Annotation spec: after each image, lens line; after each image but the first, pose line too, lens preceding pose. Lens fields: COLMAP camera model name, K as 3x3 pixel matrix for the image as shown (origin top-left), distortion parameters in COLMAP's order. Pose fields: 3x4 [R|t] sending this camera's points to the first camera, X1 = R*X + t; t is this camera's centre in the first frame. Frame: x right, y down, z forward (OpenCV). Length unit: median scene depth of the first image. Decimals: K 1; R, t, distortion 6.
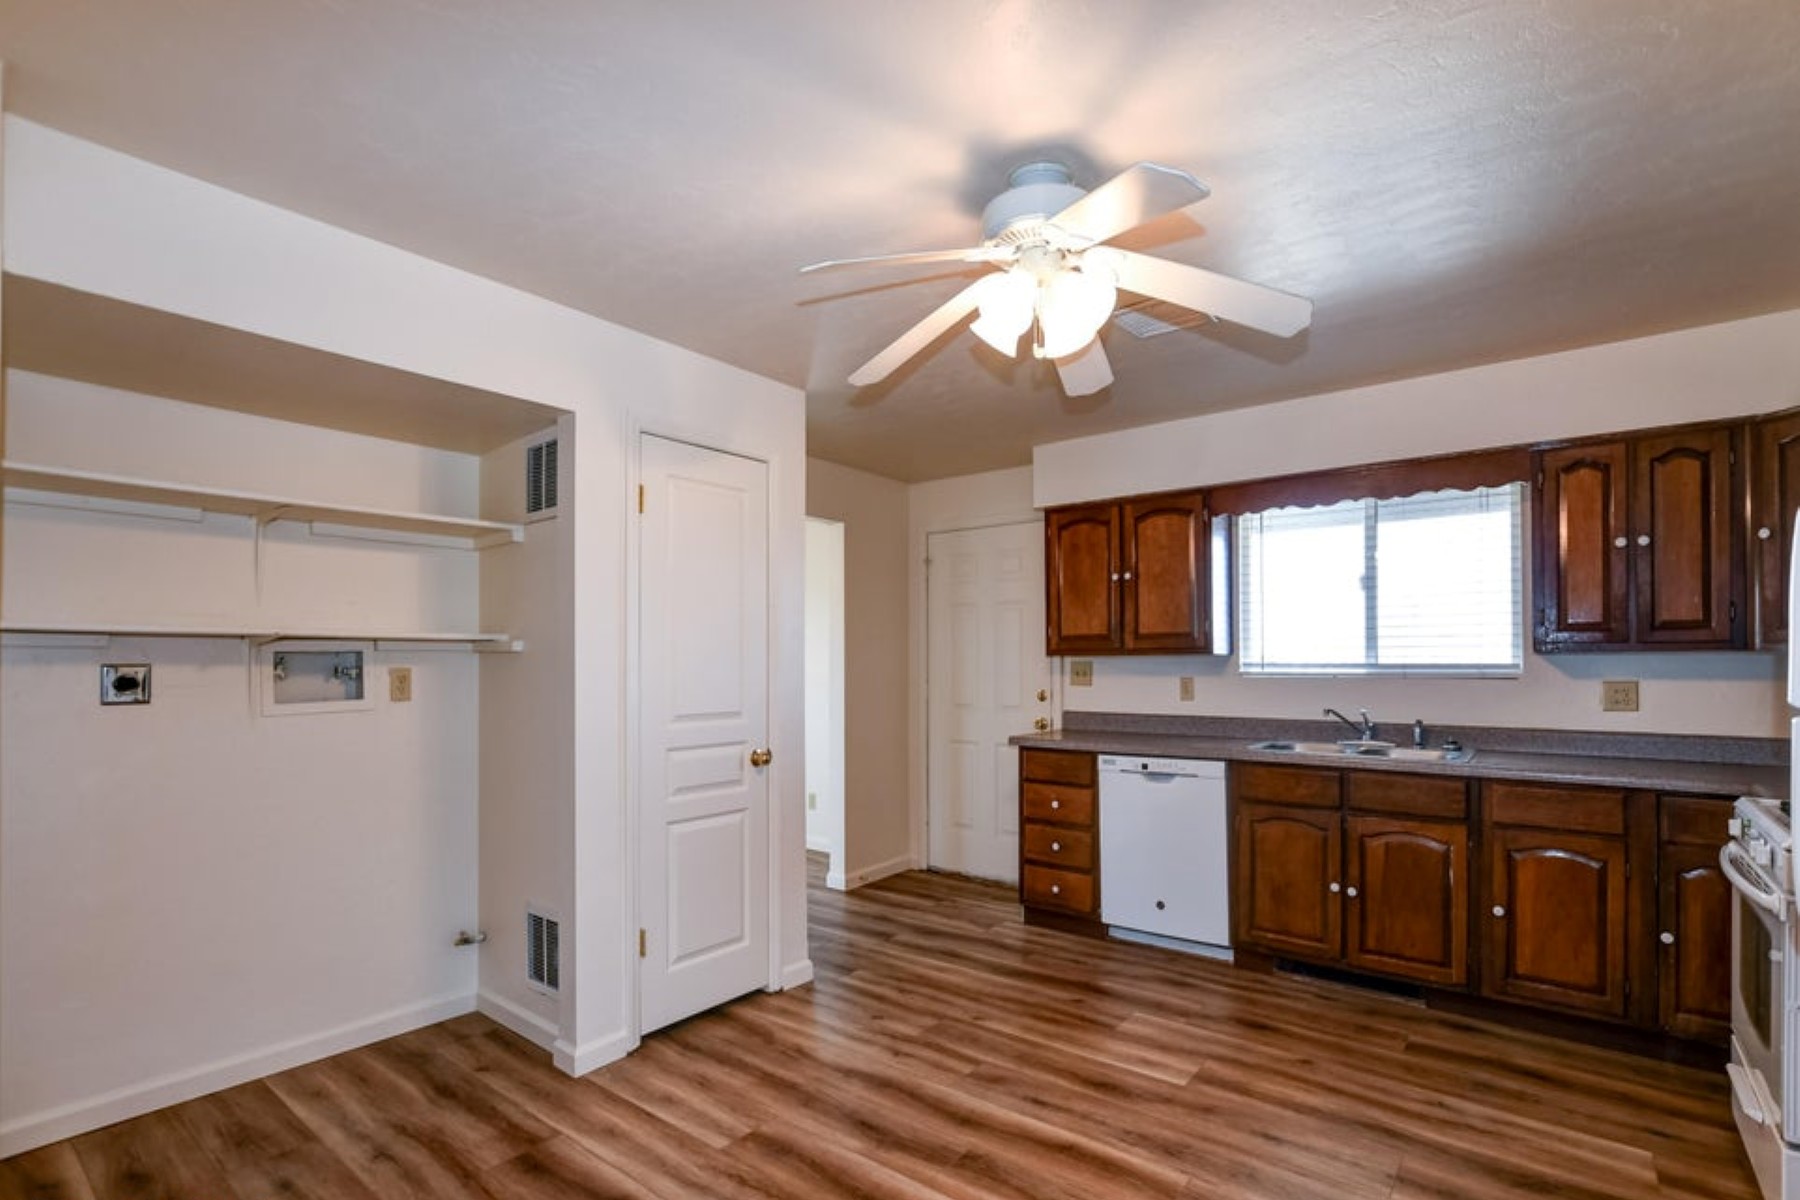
lens RADIAL K [[875.9, 0, 953.4], [0, 875.9, 652.0], [0, 0, 1]] dist [-0.001810, -0.000005]
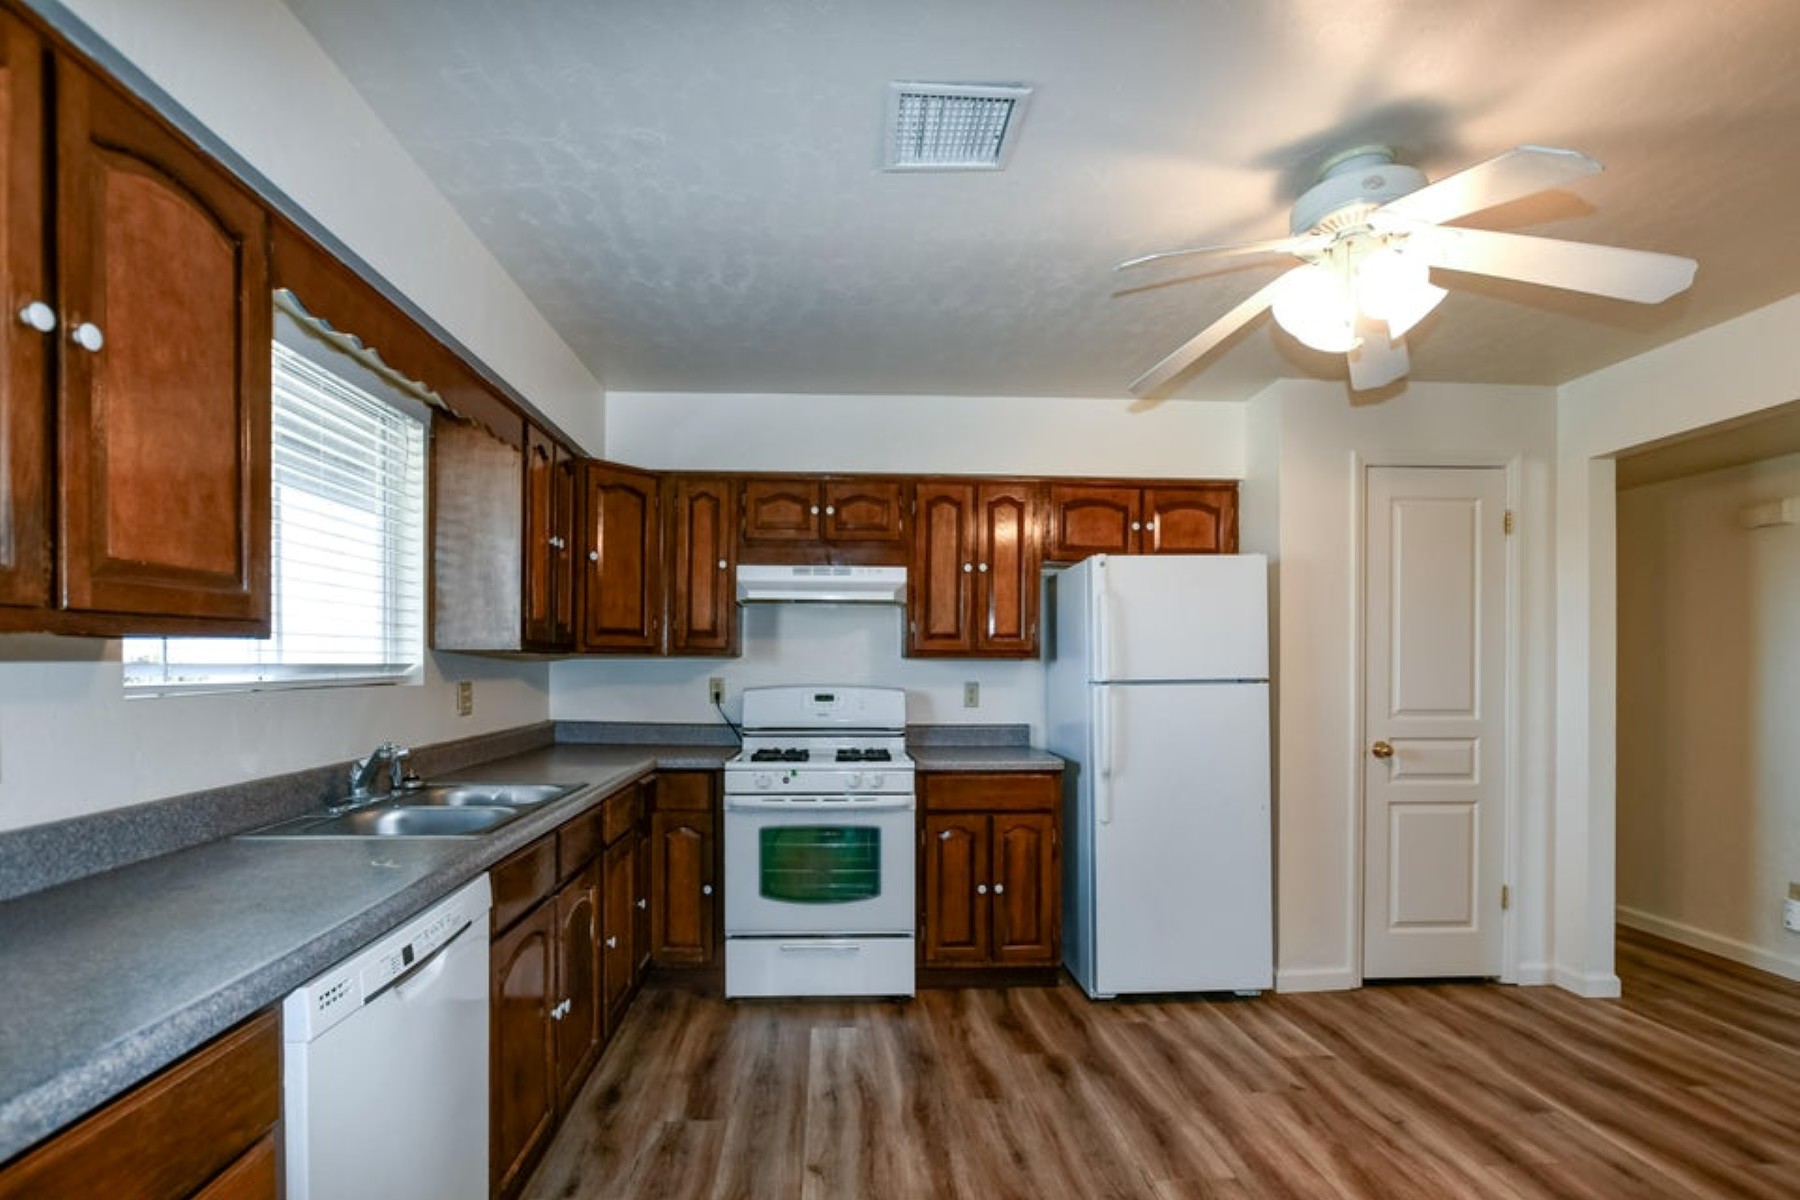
lens RADIAL K [[817.6, 0, 875.0], [0, 817.6, 663.0], [0, 0, 1]] dist [-0.001364, -0.000018]
pose [[-0.604311, 0.000120, 0.796748, -0.170072], [-0.009908, 0.999922, -0.007666, 0.014333], [-0.796687, -0.012526, -0.604263, 1.114934]]
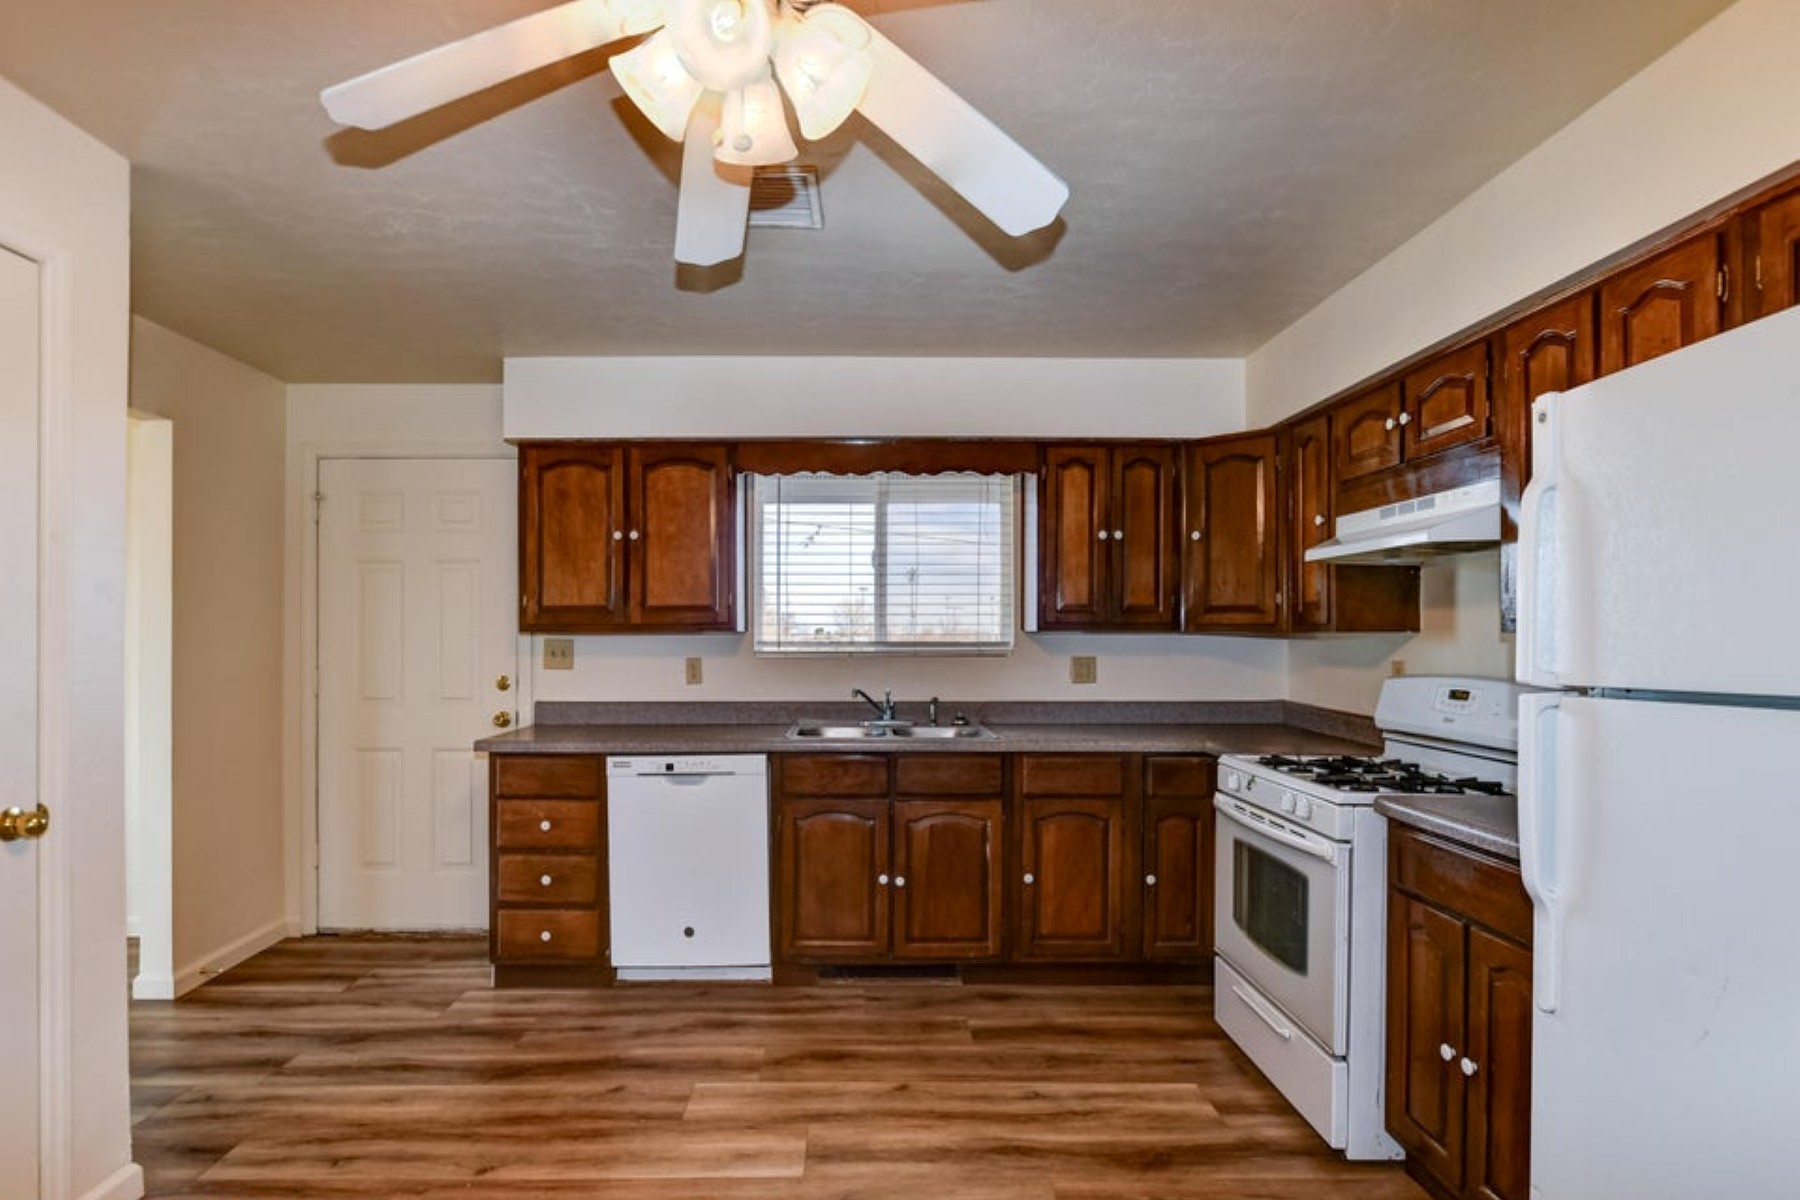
lens RADIAL K [[838.4, 0, 898.4], [0, 838.4, 634.1], [0, 0, 1]] dist [-0.009481, 0.000389]
pose [[0.793176, 0.004883, 0.608973, -0.096367], [-0.007927, 0.999966, 0.002306, 0.002529], [-0.608941, -0.006656, 0.793188, 0.260972]]
